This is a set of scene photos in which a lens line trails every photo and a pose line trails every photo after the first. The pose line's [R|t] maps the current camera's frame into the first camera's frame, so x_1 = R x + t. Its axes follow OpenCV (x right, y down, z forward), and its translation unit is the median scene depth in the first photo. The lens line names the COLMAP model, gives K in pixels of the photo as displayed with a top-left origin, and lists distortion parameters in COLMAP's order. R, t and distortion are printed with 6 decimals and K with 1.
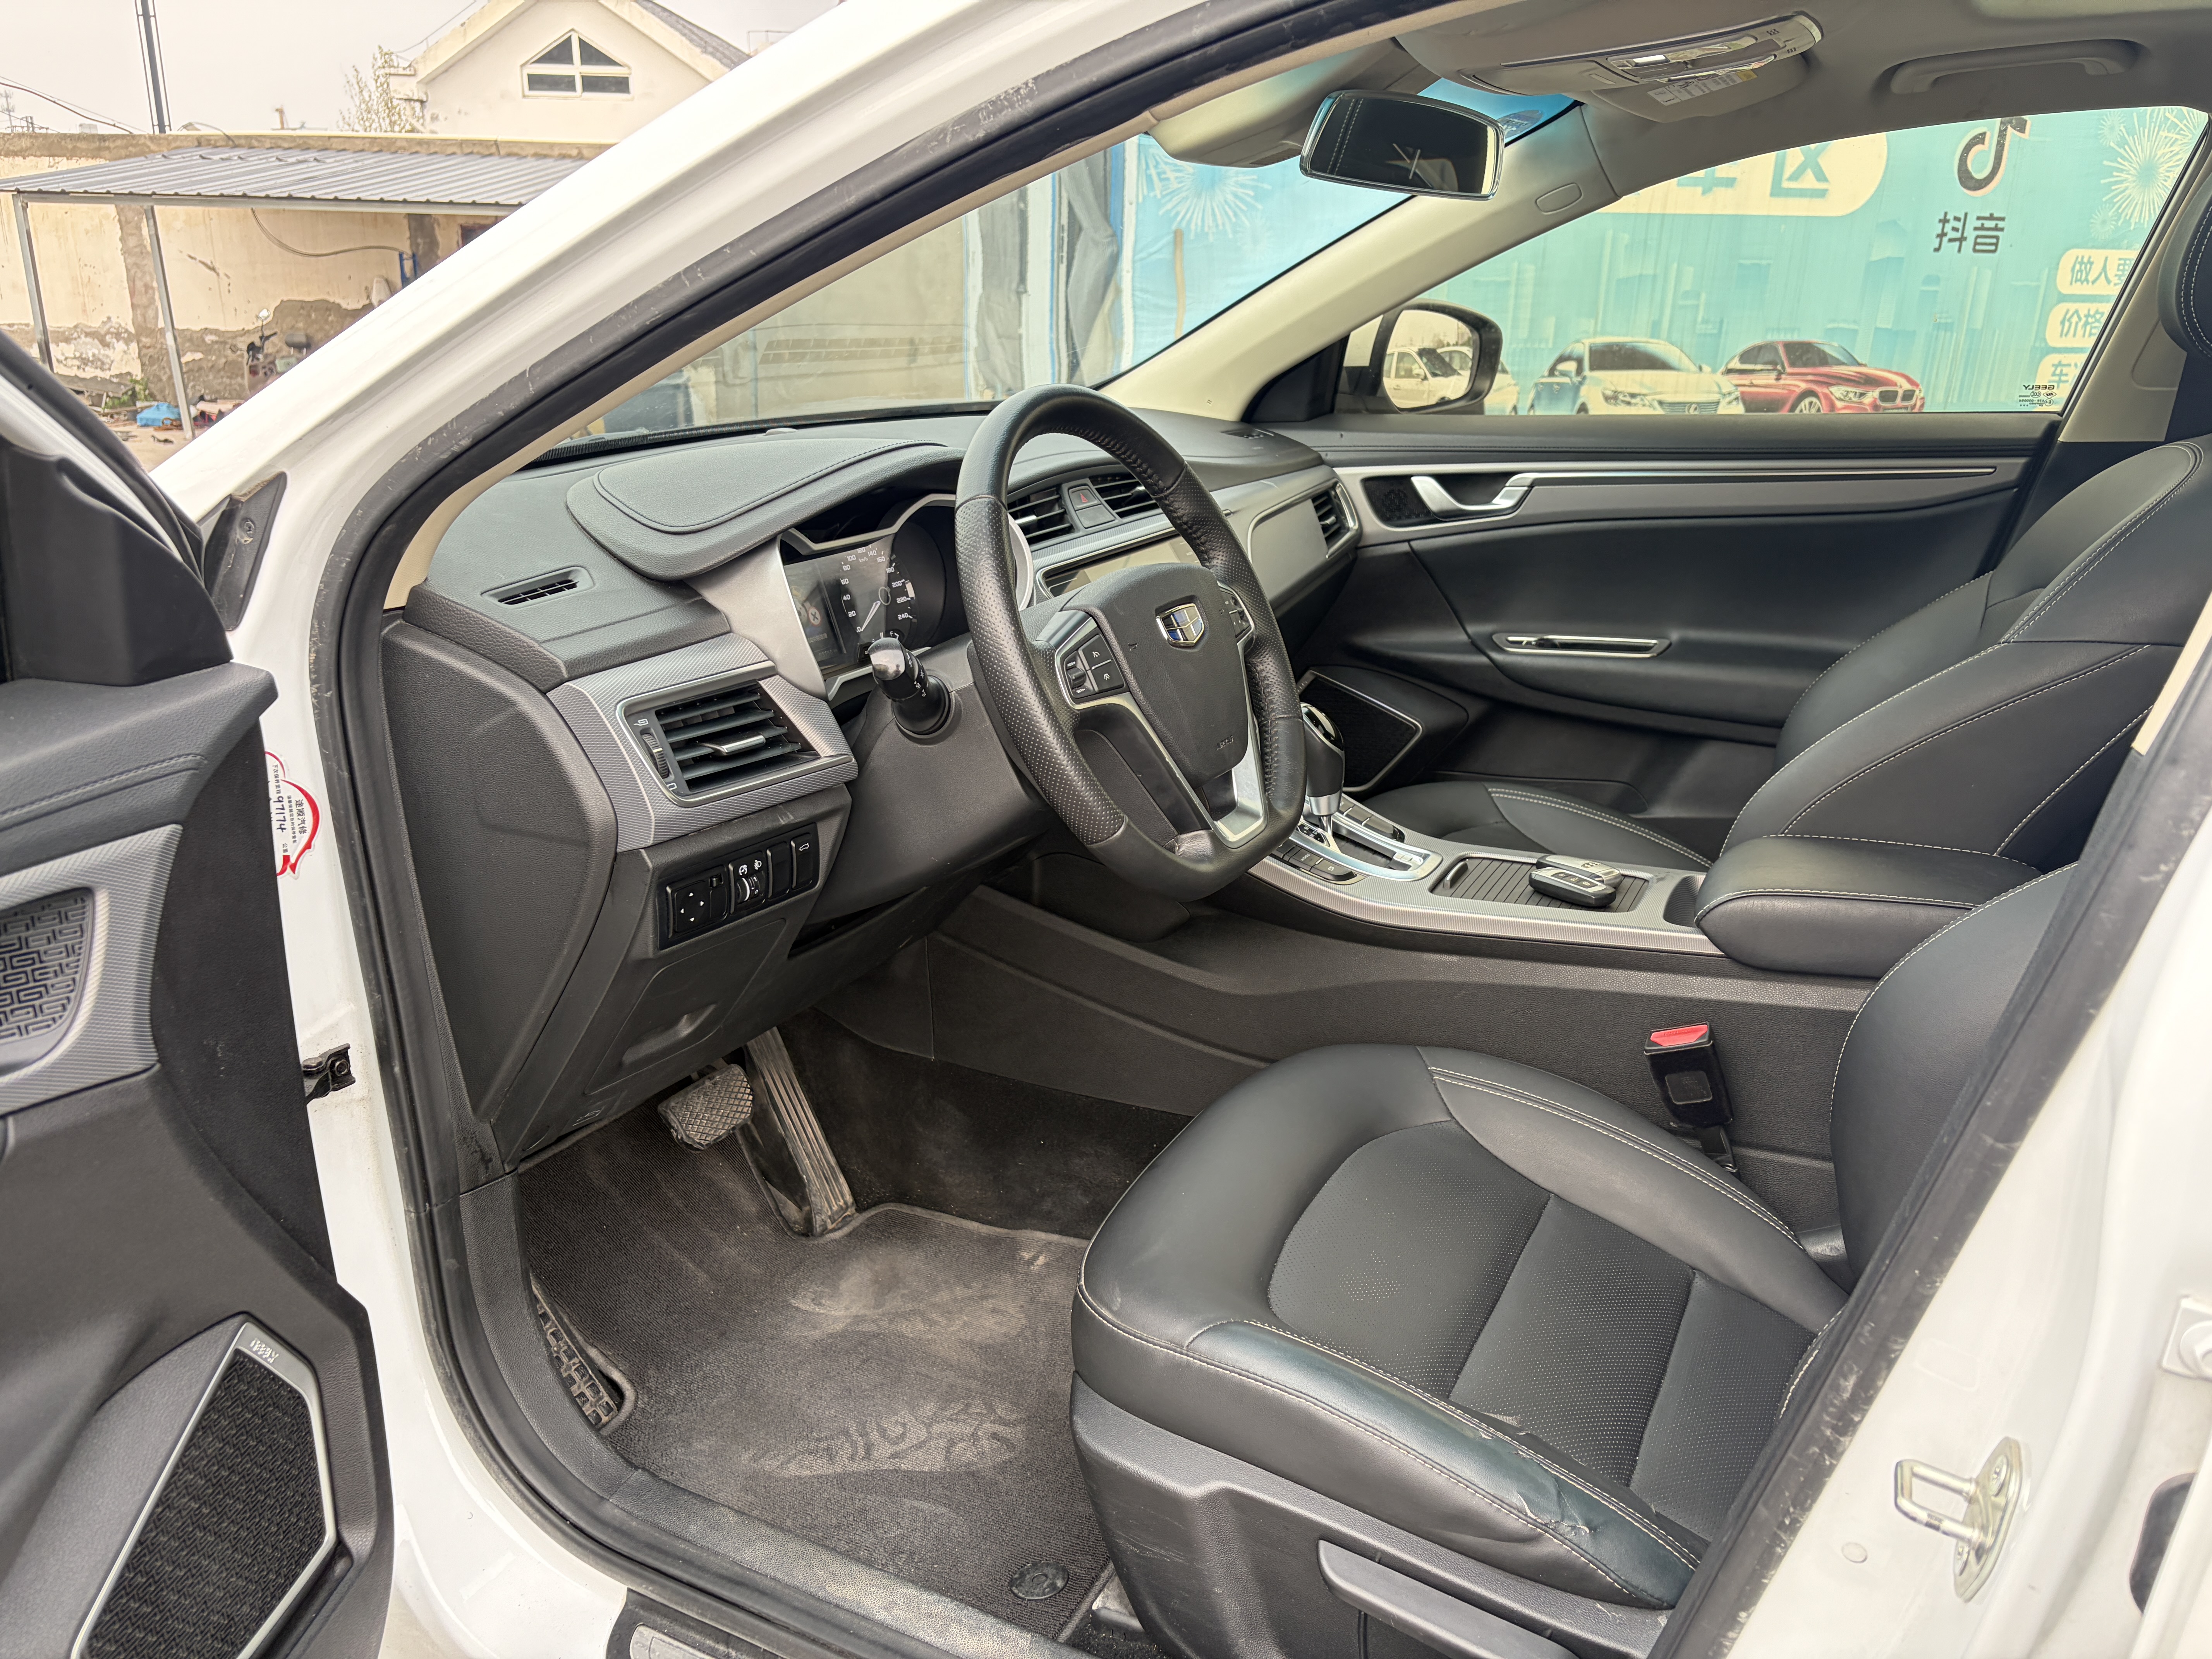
lens RADIAL K [[1629.3, 0, 1106.0], [0, 1629.3, 829.5], [0, 0, 1]] dist [0.027241, 0.005344]
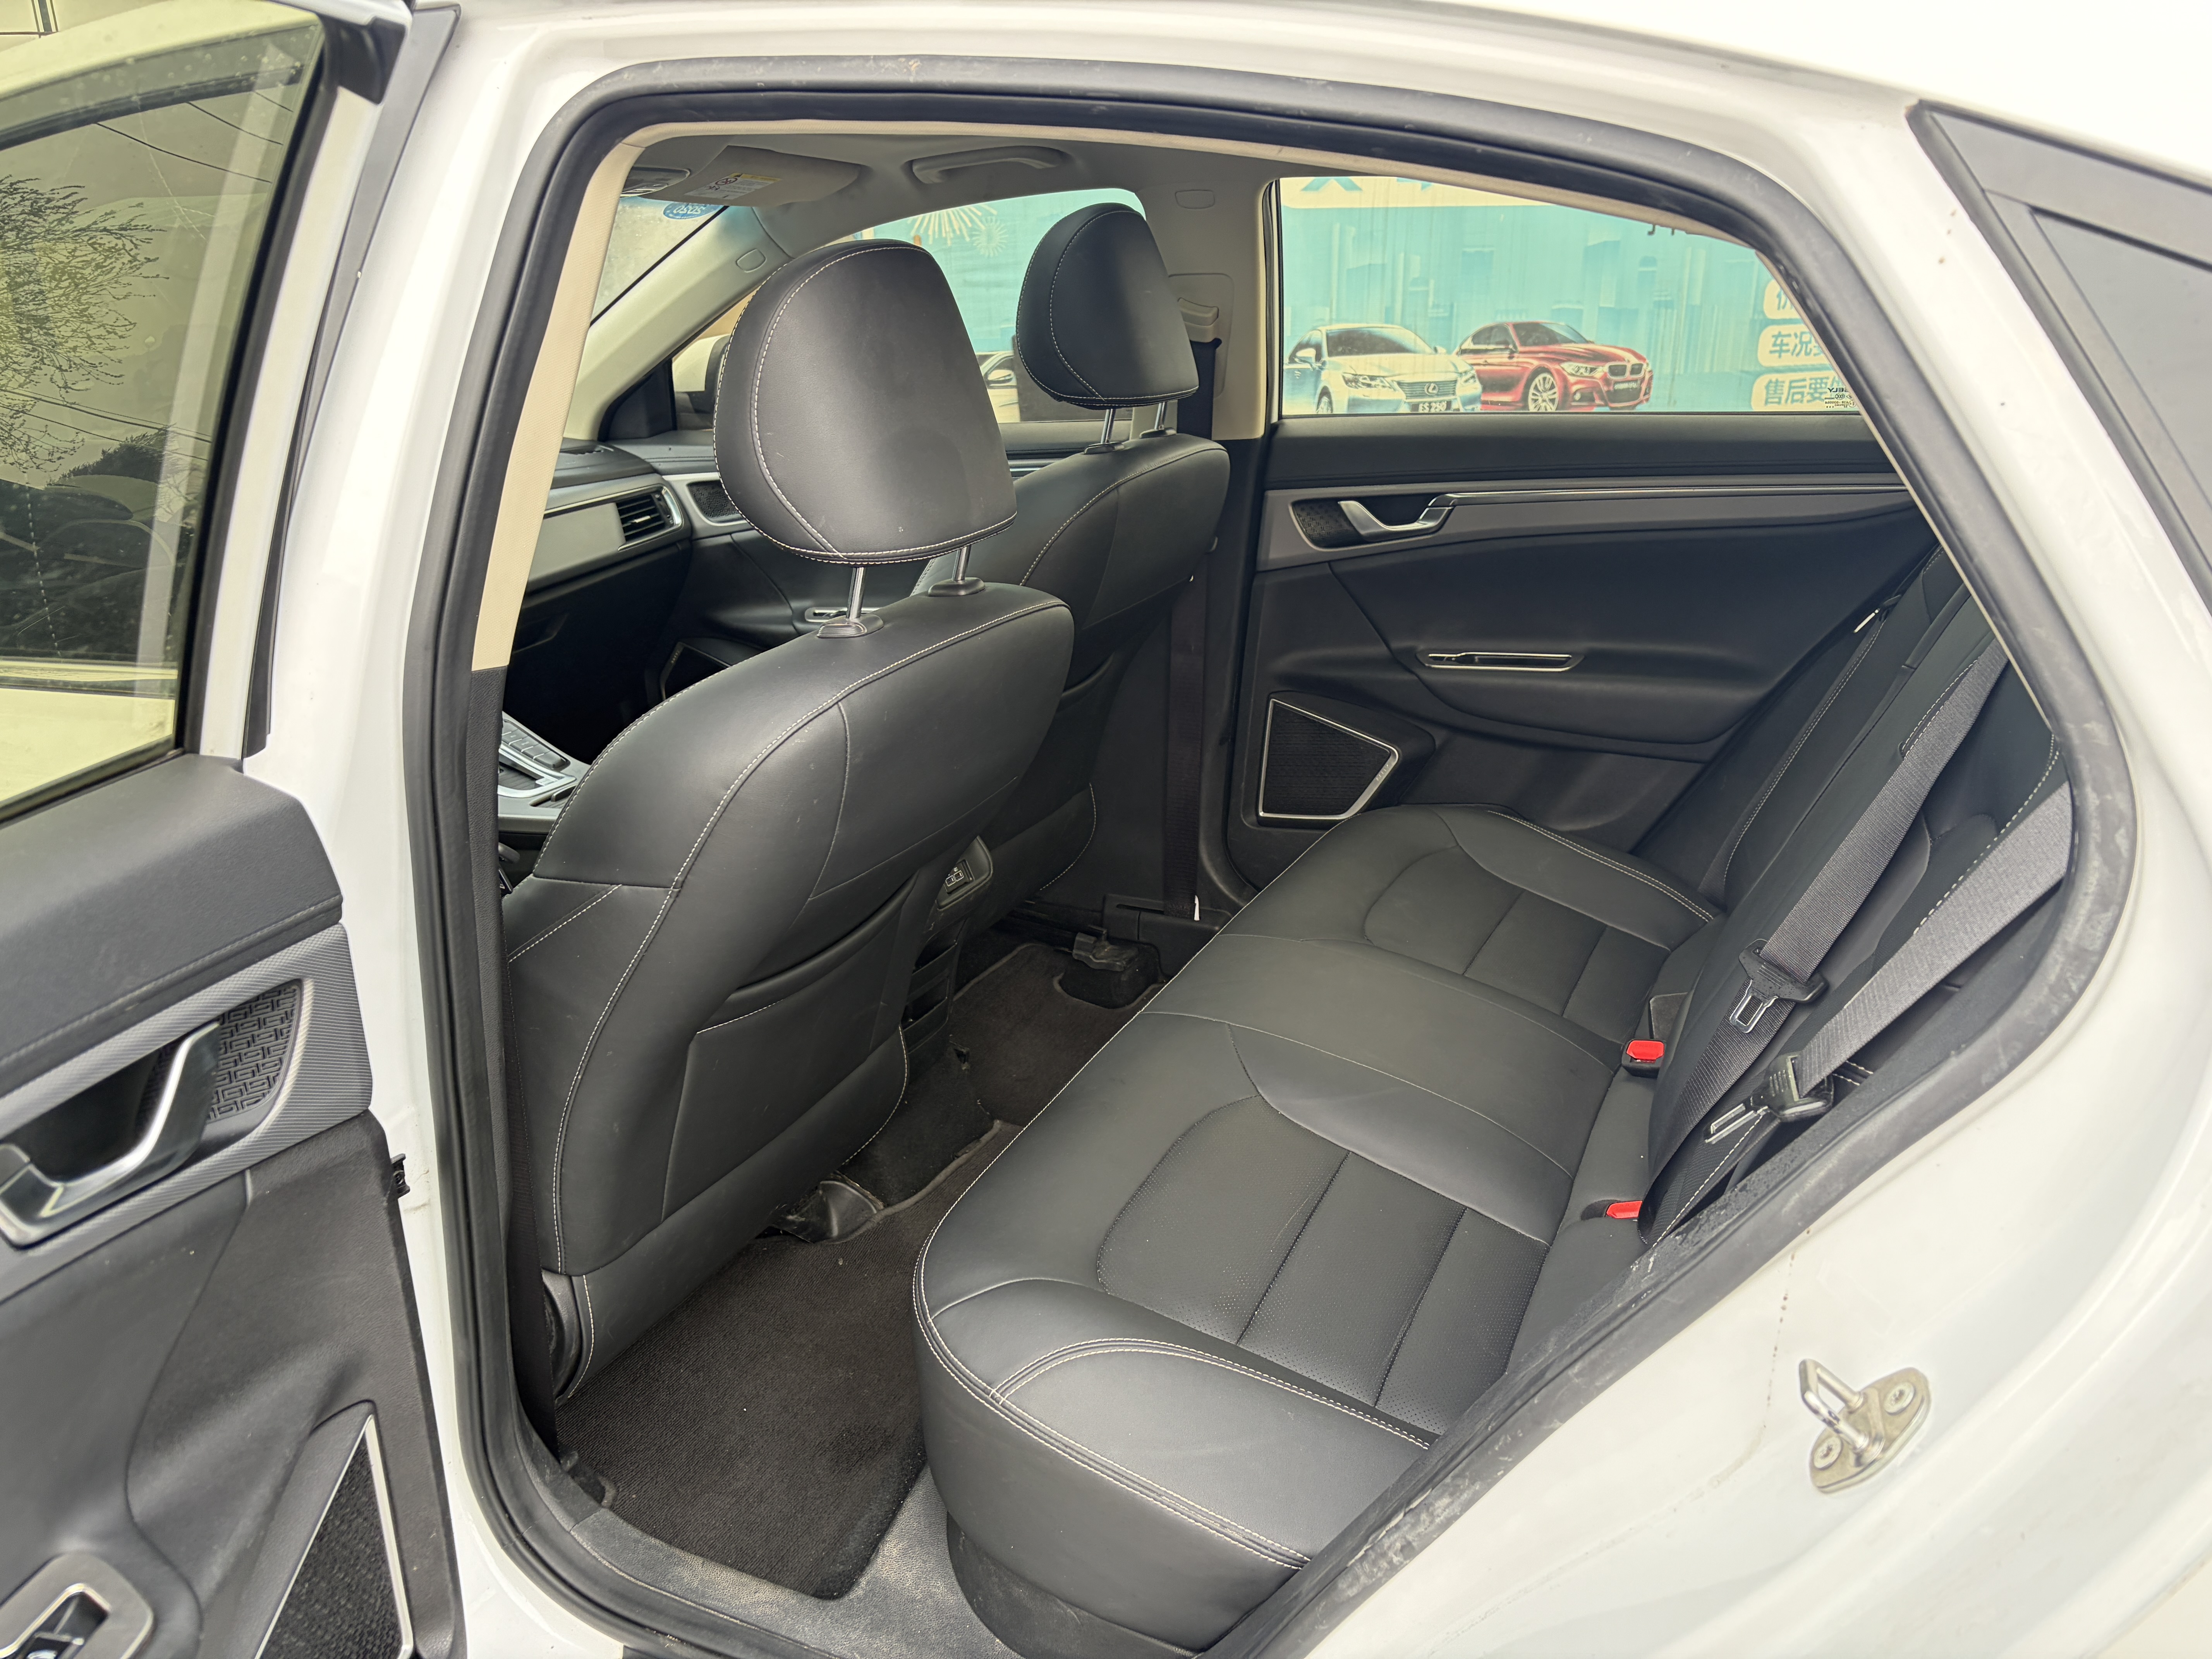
lens RADIAL K [[1635.7, 0, 1106.0], [0, 1635.7, 829.5], [0, 0, 1]] dist [0.011352, 0.000873]
pose [[0.998978, -0.042085, 0.016498, 0.119655], [0.041967, 0.999091, 0.007450, 0.012491], [-0.016797, -0.006750, 0.999836, -0.061400]]
